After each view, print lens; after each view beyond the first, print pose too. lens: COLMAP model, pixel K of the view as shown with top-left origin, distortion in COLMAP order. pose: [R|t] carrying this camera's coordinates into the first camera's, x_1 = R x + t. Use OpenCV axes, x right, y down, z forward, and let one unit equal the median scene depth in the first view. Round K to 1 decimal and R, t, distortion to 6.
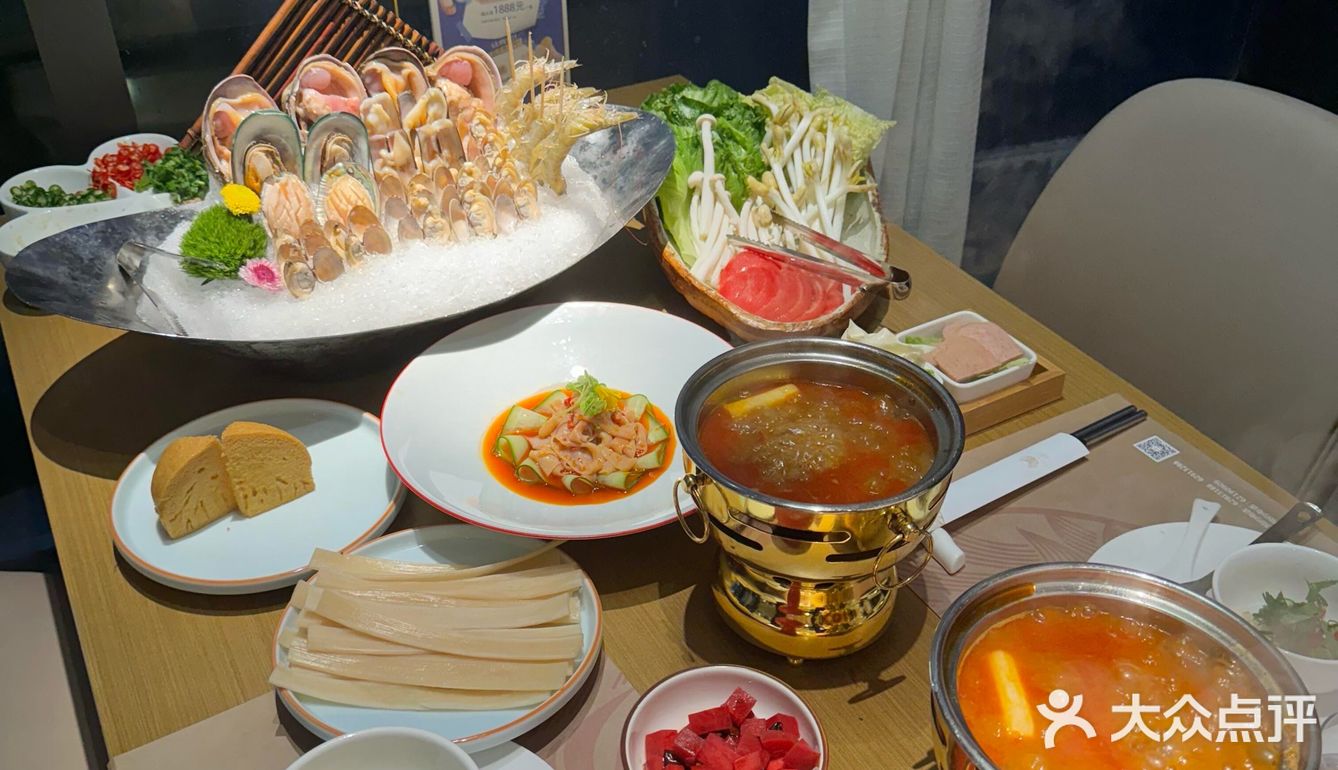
lens RADIAL K [[1269.8, 0, 668.7], [0, 1269.8, 384.5], [0, 0, 1]] dist [0.049087, 0.000000]
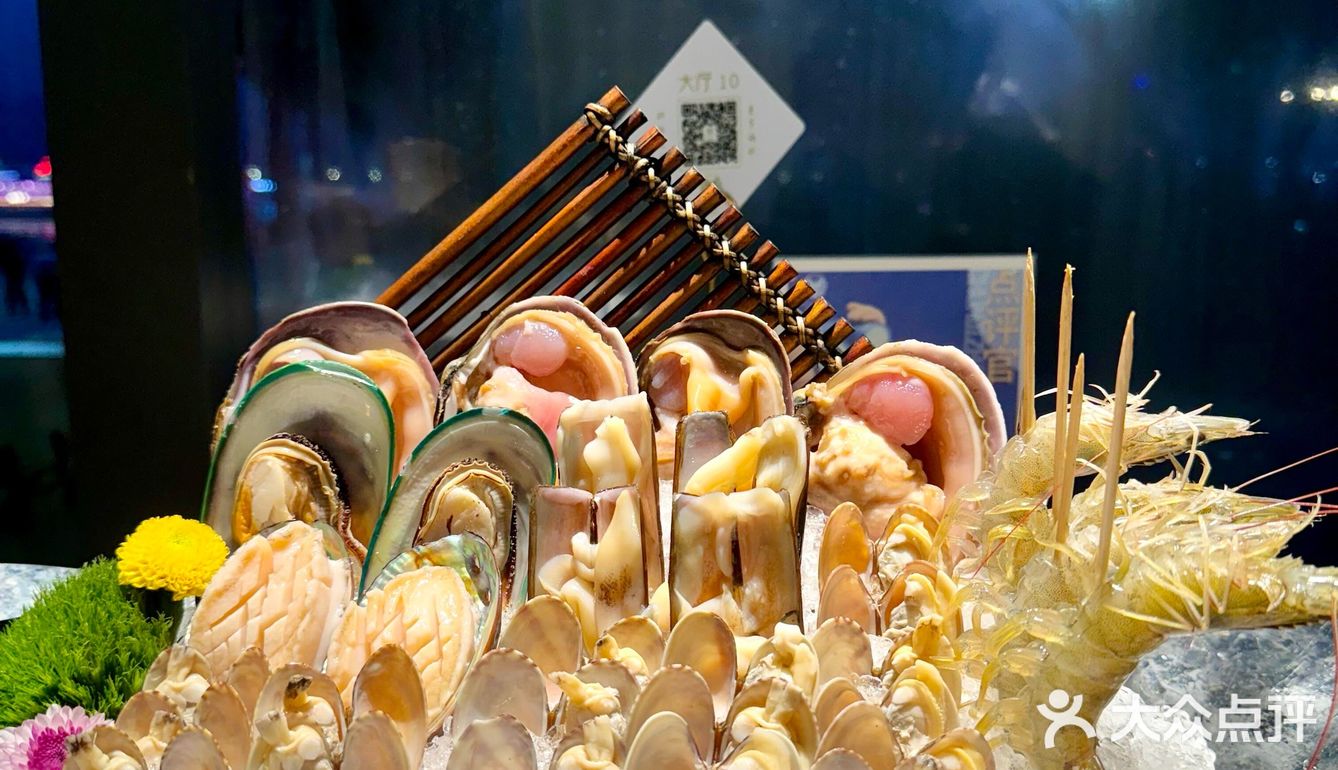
lens RADIAL K [[1269.8, 0, 669.8], [0, 1269.8, 383.7], [0, 0, 1]] dist [0.049087, 0.000000]
pose [[0.774281, 0.101044, -0.624723, 0.013796], [-0.367528, 0.875430, -0.313919, -0.115502], [0.515182, 0.472664, 0.714966, 0.722838]]
